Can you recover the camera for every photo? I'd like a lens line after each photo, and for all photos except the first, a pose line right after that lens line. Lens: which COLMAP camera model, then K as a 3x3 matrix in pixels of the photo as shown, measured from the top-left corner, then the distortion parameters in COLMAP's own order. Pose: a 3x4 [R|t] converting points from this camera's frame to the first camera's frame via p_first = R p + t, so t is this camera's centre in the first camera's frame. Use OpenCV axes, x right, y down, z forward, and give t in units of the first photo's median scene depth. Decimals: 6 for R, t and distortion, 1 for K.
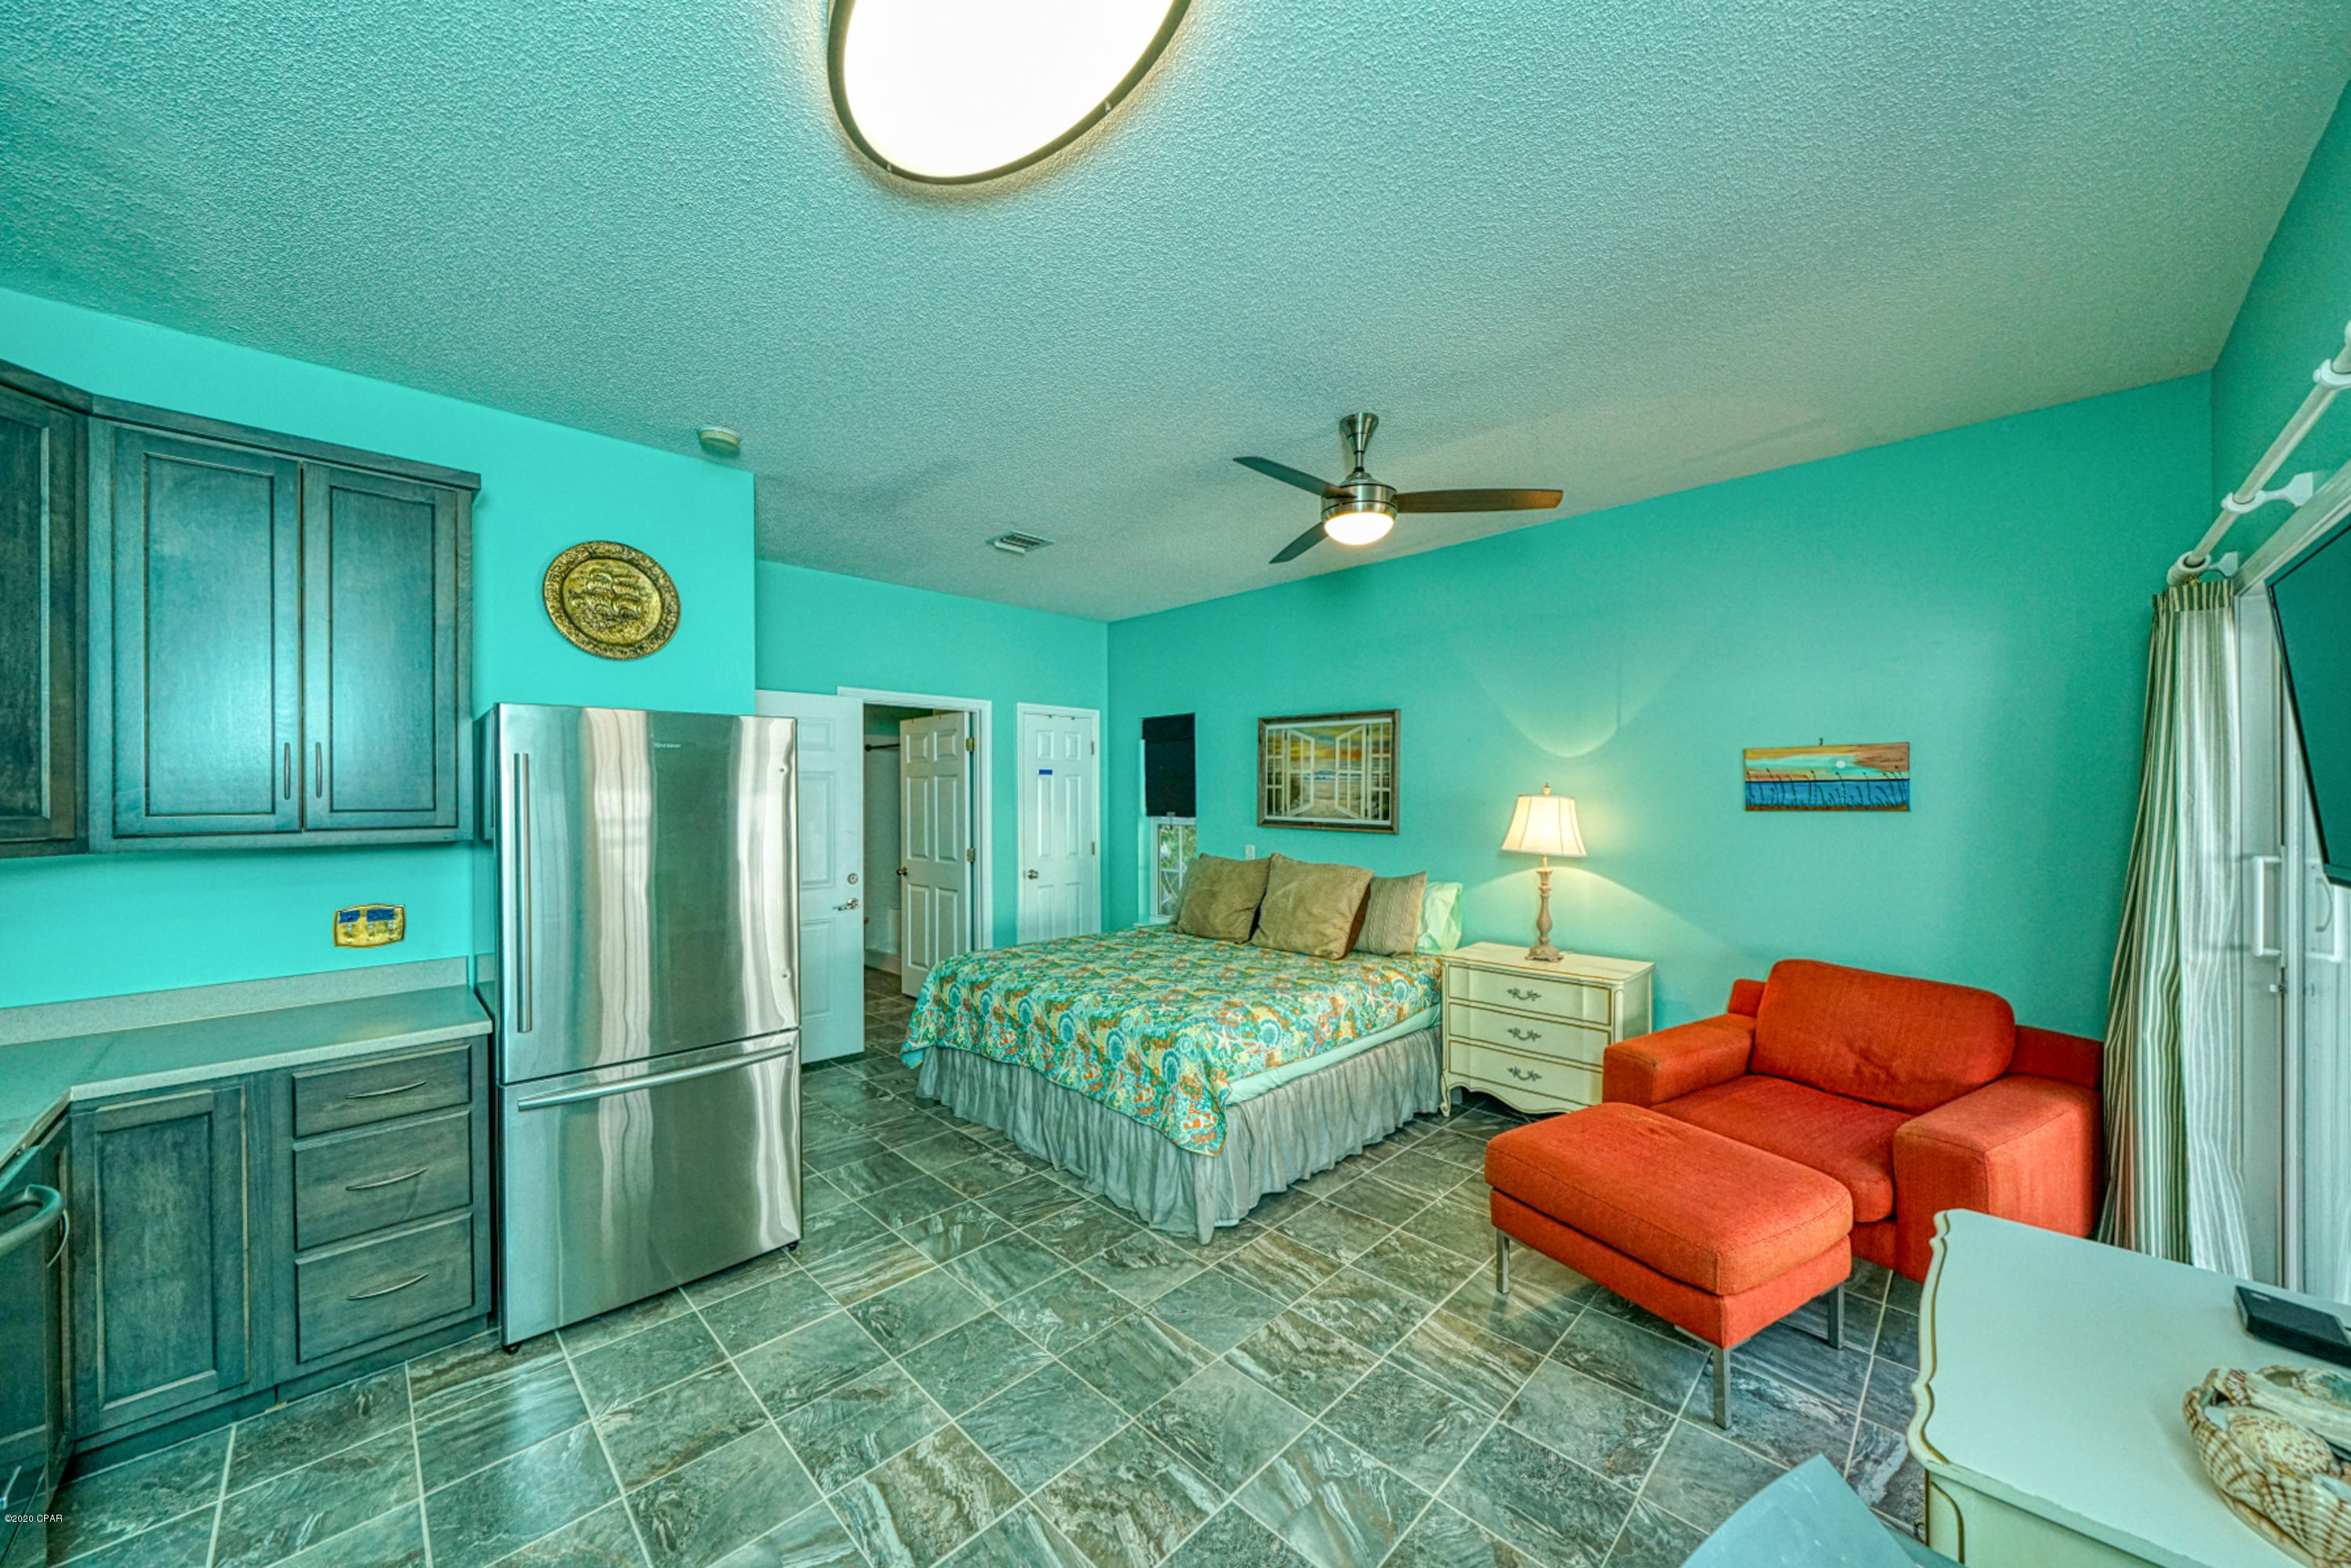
lens RADIAL K [[838.0, 0, 1161.0], [0, 838.0, 787.0], [0, 0, 1]] dist [-0.006023, 0.000599]
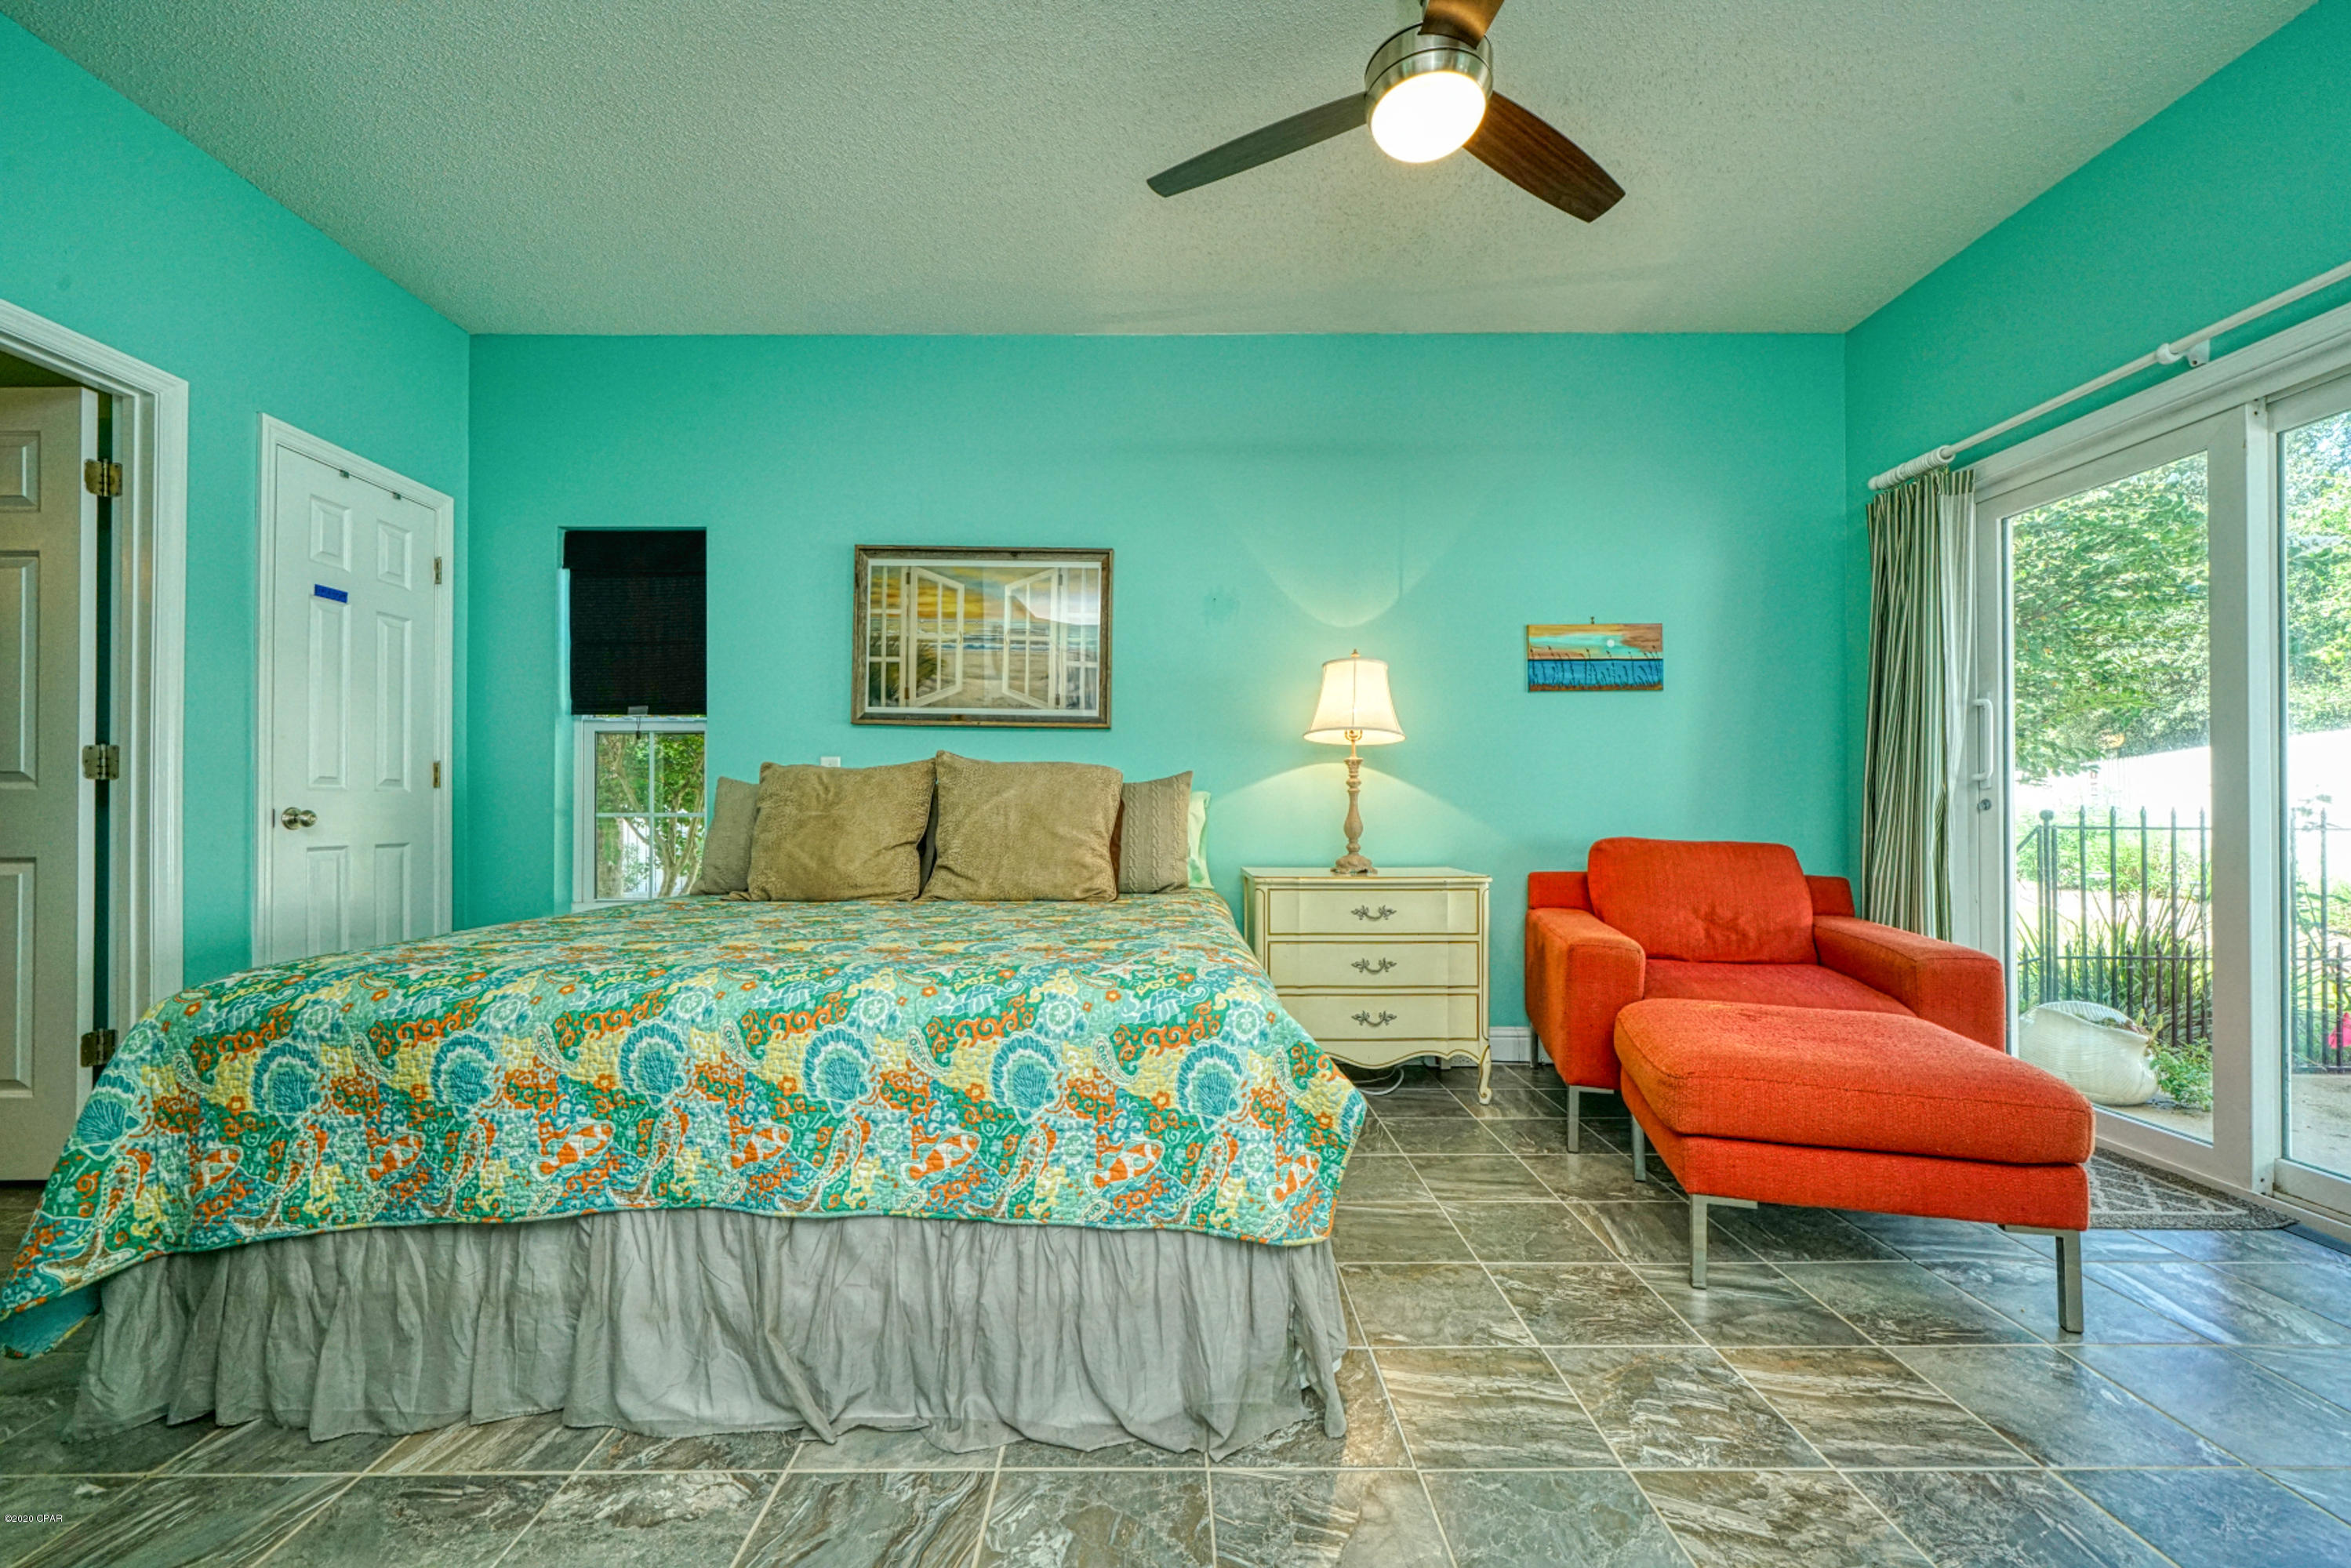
lens RADIAL K [[933.1, 0, 1168.1], [0, 933.1, 793.9], [0, 0, 1]] dist [-0.001131, -0.000027]
pose [[0.695016, 0.016674, 0.718801, -0.306430], [-0.009179, 0.999855, -0.014318, 0.155028], [-0.718936, 0.003353, 0.695068, 0.550903]]
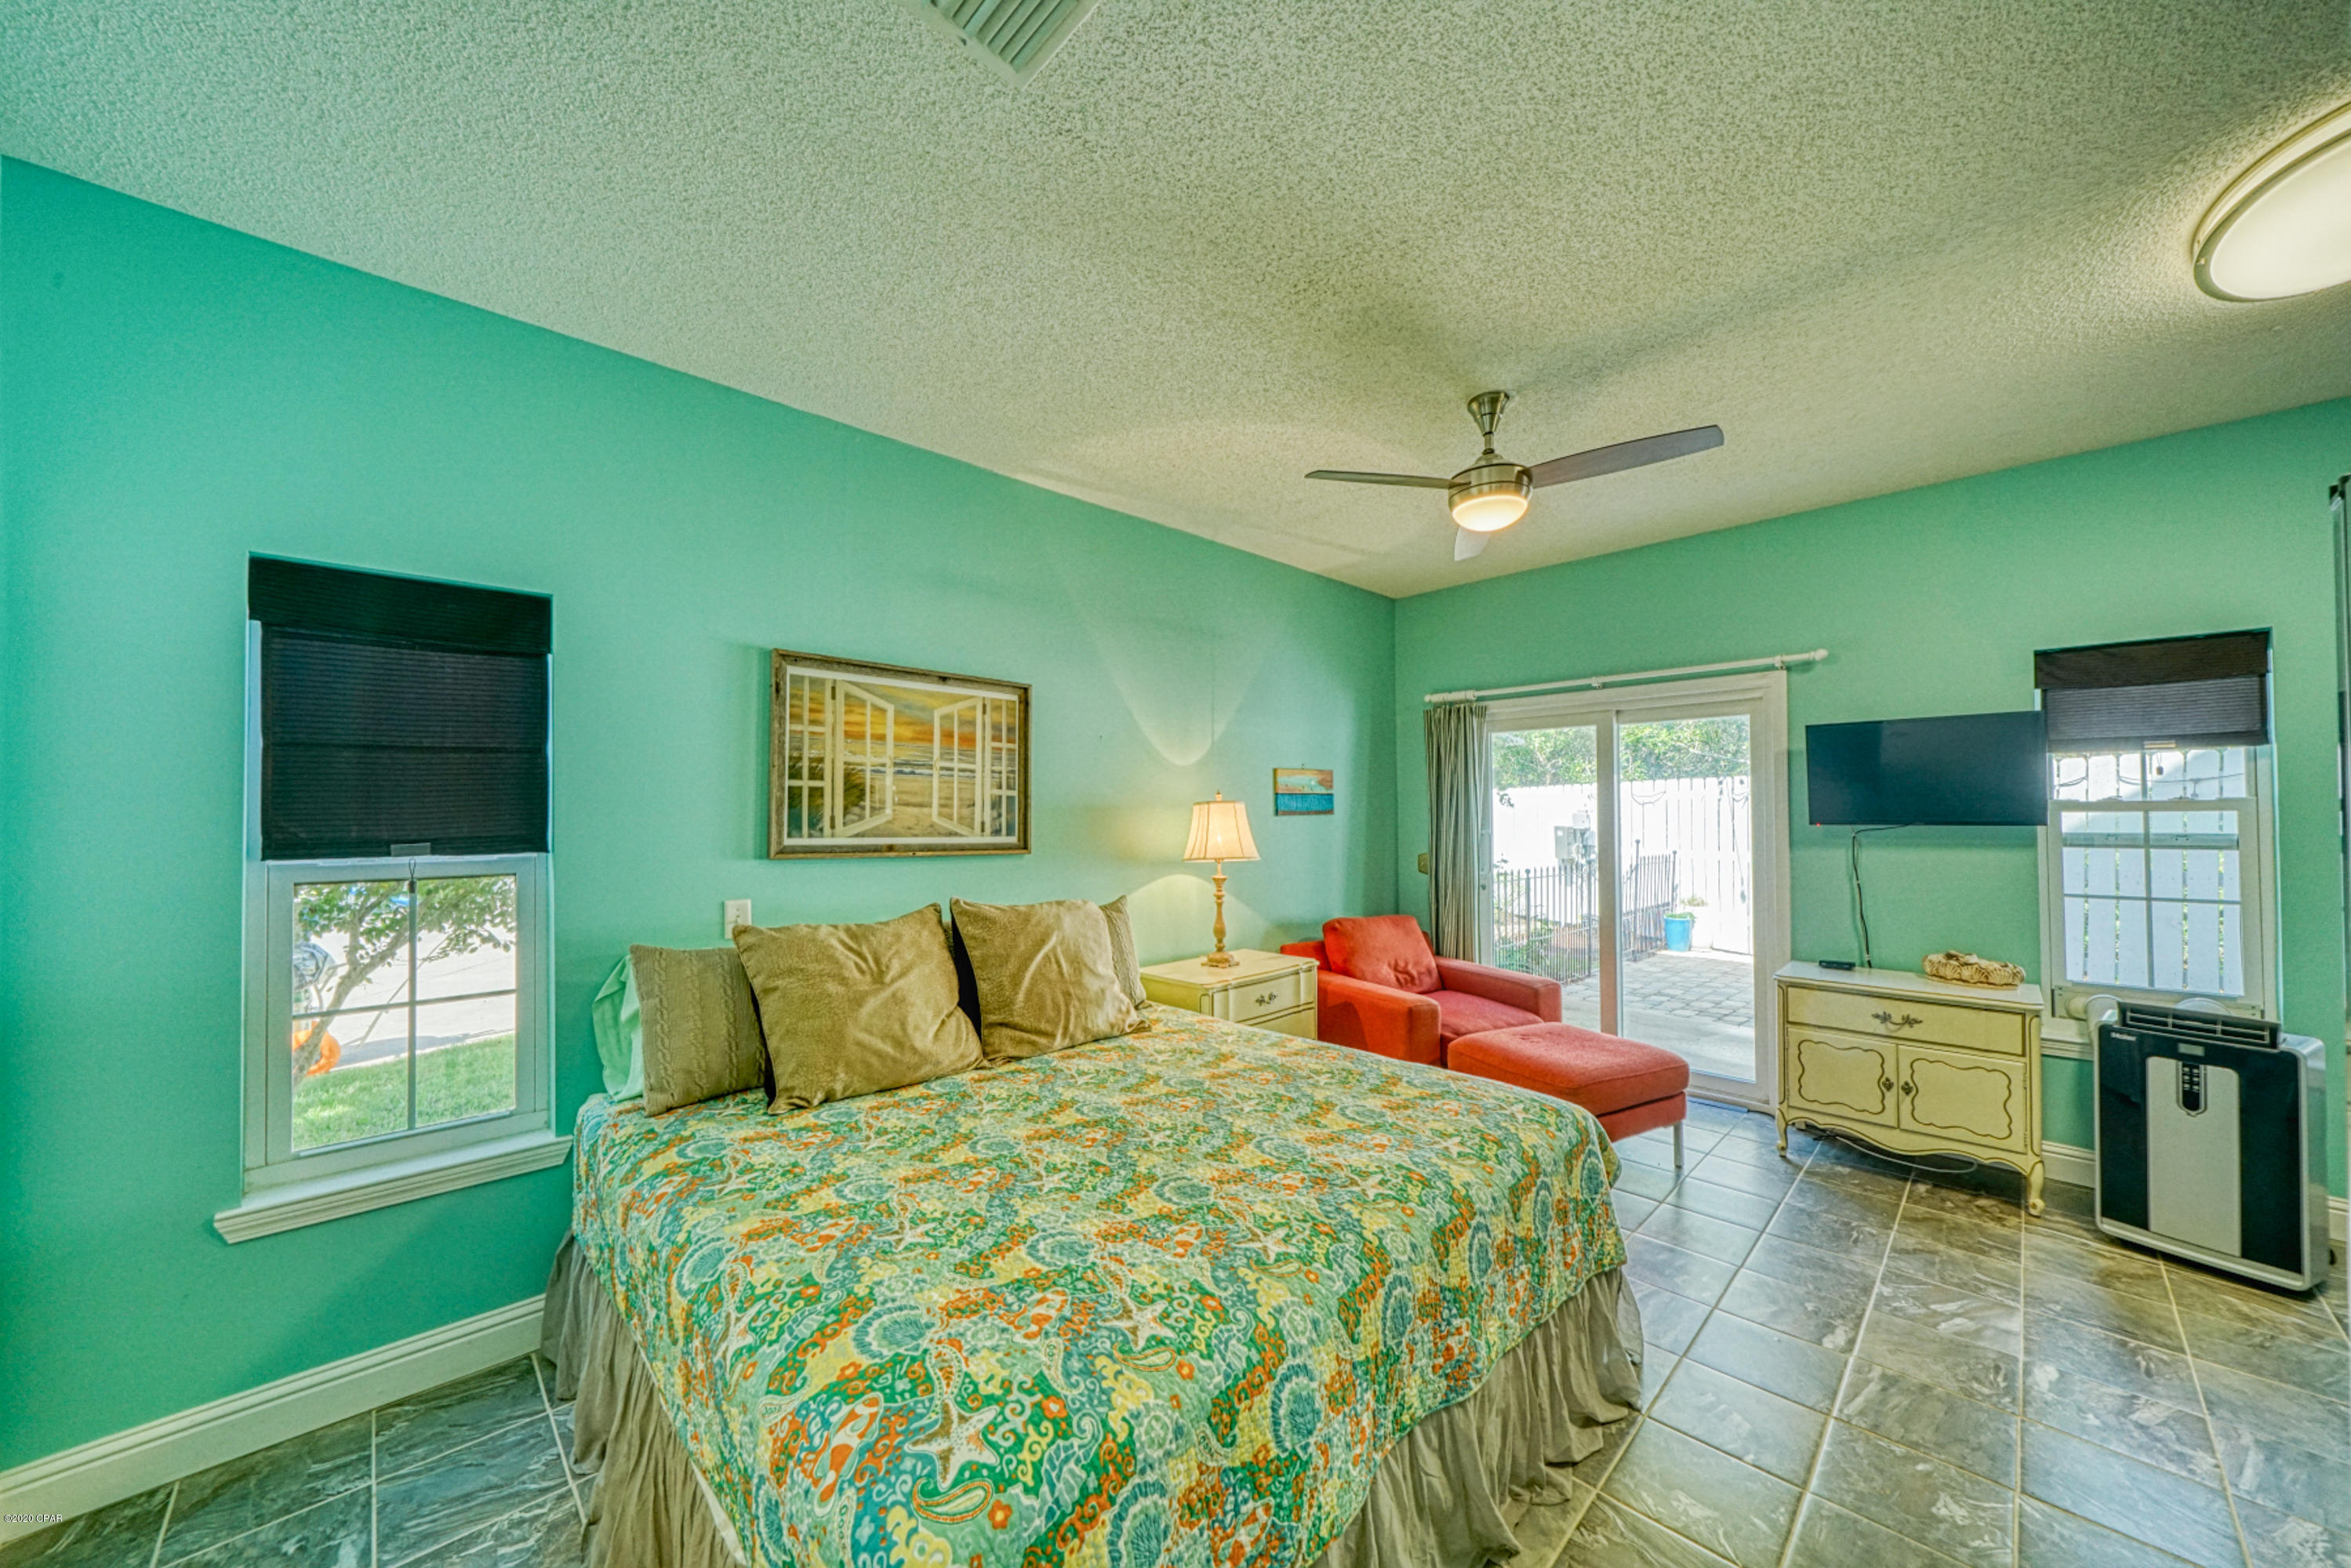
lens RADIAL K [[838.0, 0, 1173.1], [0, 838.0, 790.0], [0, 0, 1]] dist [-0.006023, 0.000599]
pose [[0.002284, 0.031210, 0.999510, -0.581915], [-0.004019, 0.999505, -0.031201, 0.028714], [-0.999989, -0.003946, 0.002409, 1.119043]]
